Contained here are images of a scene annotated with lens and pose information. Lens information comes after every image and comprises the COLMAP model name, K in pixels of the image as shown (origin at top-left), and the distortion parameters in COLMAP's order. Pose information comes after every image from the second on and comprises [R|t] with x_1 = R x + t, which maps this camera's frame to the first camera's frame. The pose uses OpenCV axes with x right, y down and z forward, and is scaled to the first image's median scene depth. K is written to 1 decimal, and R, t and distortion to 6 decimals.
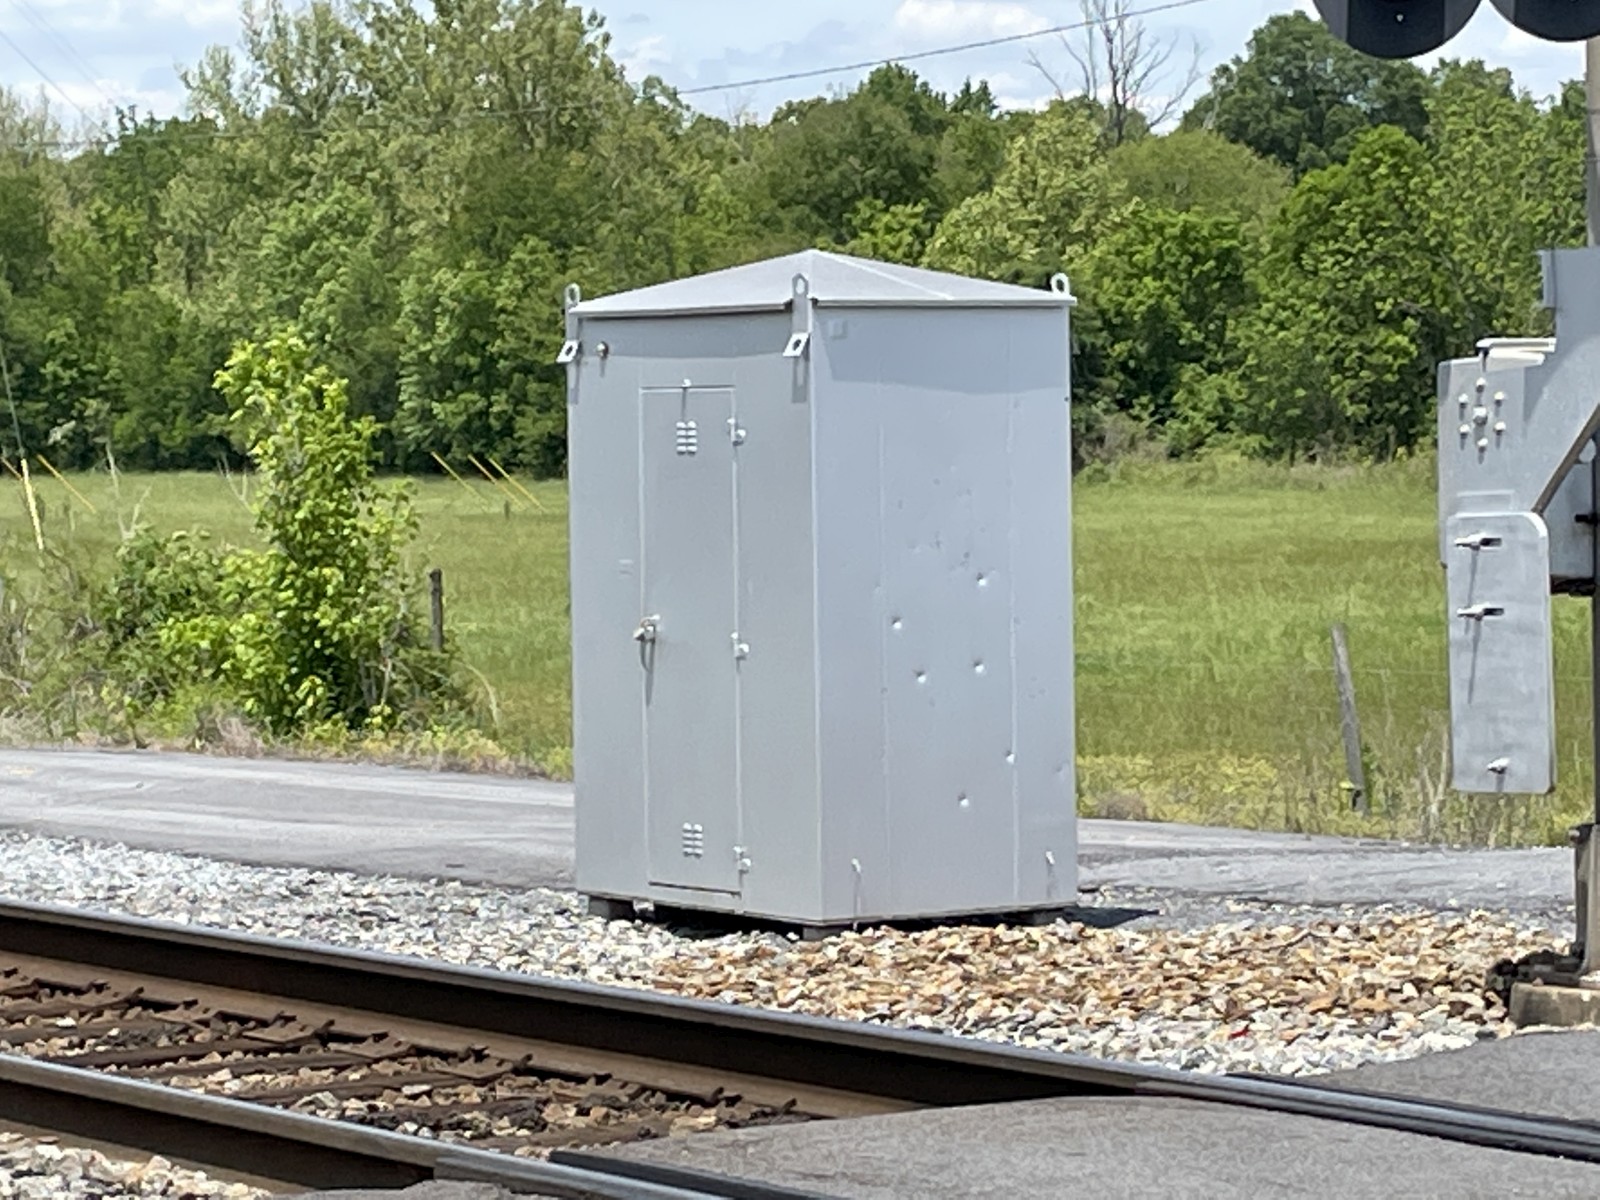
lens RADIAL K [[5633.1, 0, 800.0], [0, 5633.1, 600.0], [0, 0, 1]] dist [0.039362, -0.848734]
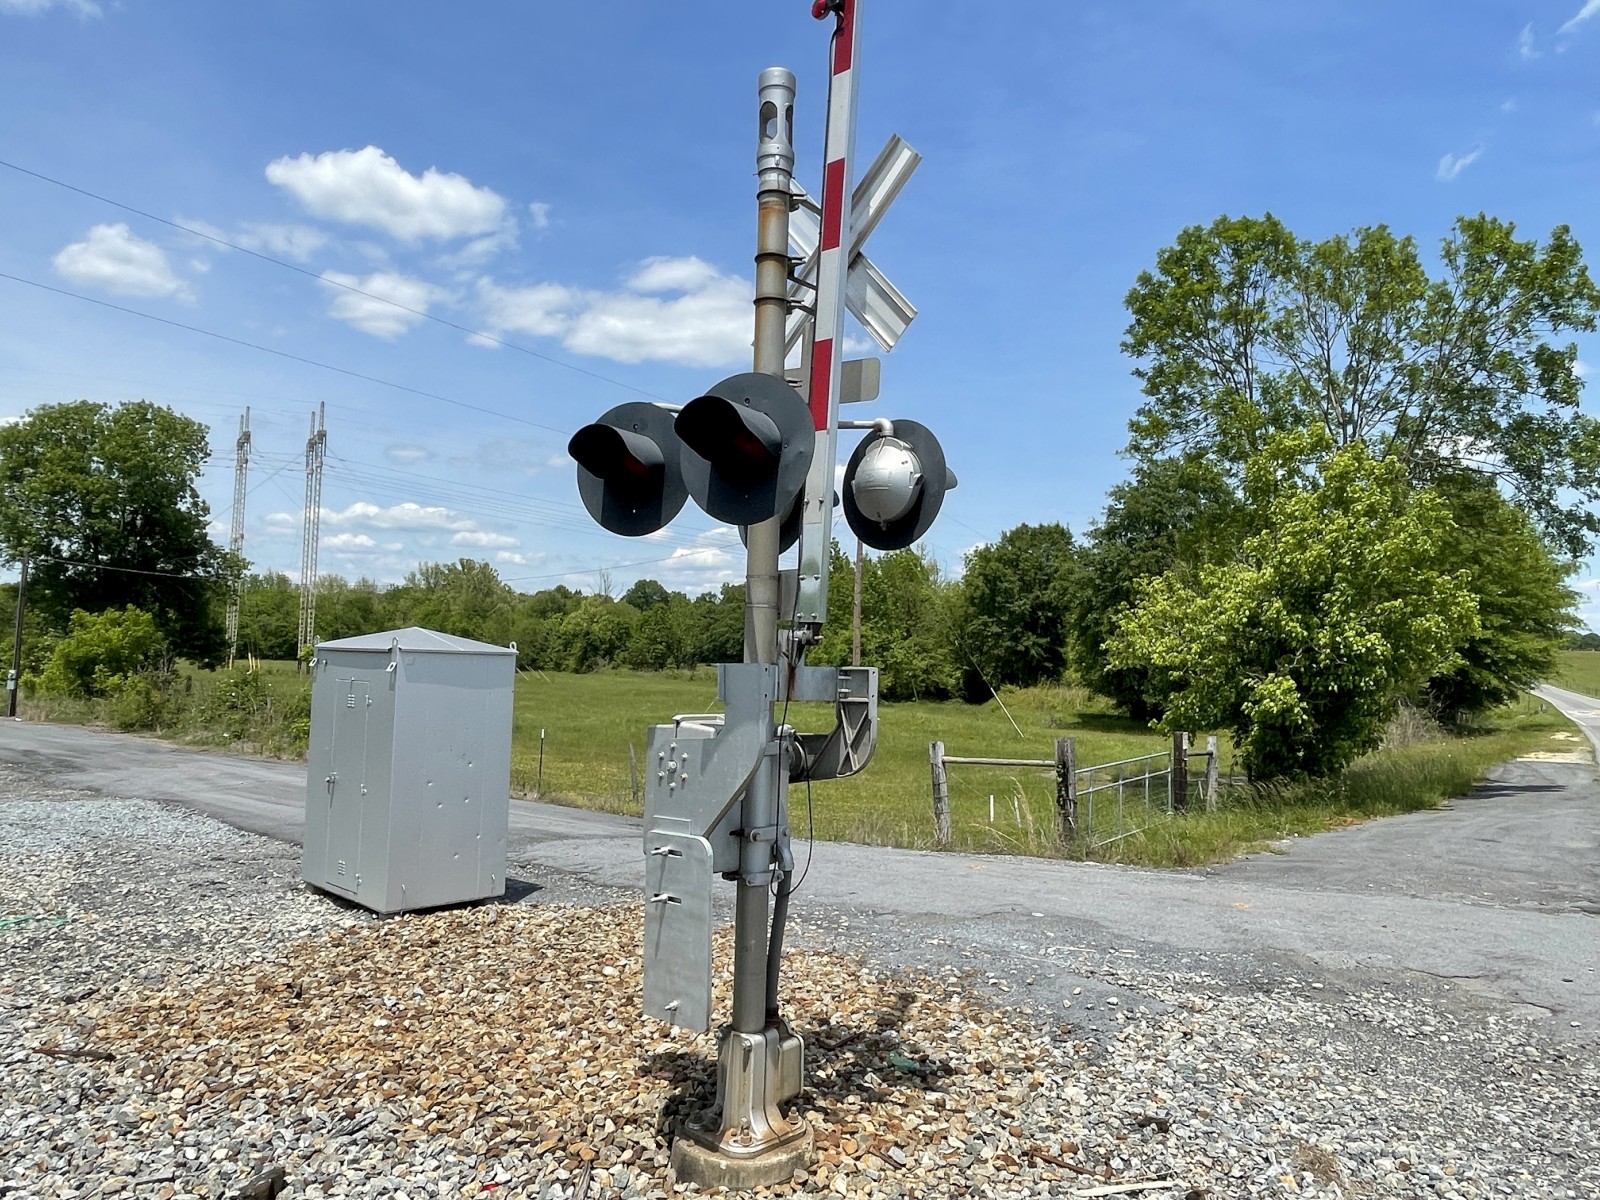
lens RADIAL K [[1055.9, 0, 800.0], [0, 1055.9, 600.0], [0, 0, 1]] dist [0.004450, 0.000104]
pose [[0.971339, 0.059074, 0.230240, 0.062242], [-0.038505, 0.994937, -0.092829, -0.038126], [-0.234558, 0.081303, 0.968696, 0.515232]]
